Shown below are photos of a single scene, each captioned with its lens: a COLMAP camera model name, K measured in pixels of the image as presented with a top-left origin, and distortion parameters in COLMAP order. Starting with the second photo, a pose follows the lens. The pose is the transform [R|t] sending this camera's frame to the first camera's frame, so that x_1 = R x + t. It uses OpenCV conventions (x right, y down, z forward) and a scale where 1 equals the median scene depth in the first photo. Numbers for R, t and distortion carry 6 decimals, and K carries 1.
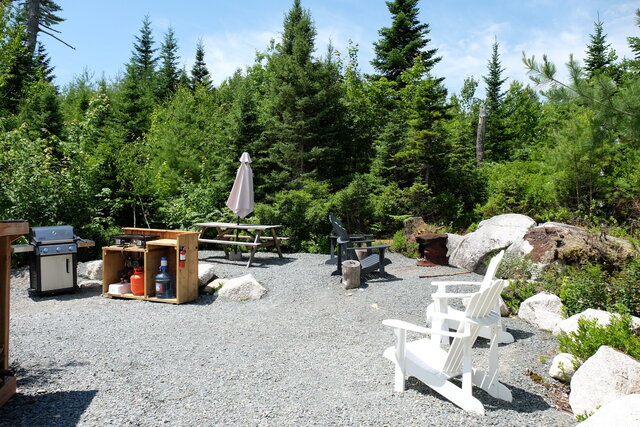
lens RADIAL K [[538.1, 0, 320.3], [0, 538.1, 212.0], [0, 0, 1]] dist [-0.003129, -0.007379]
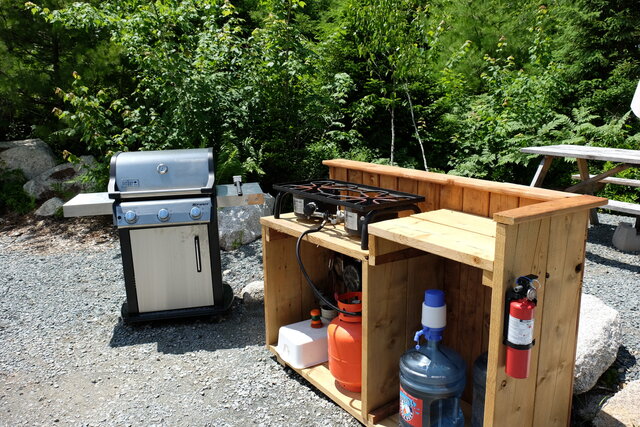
lens RADIAL K [[538.1, 0, 321.5], [0, 538.1, 211.6], [0, 0, 1]] dist [-0.003129, -0.007379]
pose [[0.864215, 0.082738, -0.496273, -0.195477], [-0.006167, 0.988054, 0.153987, 0.008989], [0.503085, -0.130017, 0.854401, 0.694932]]
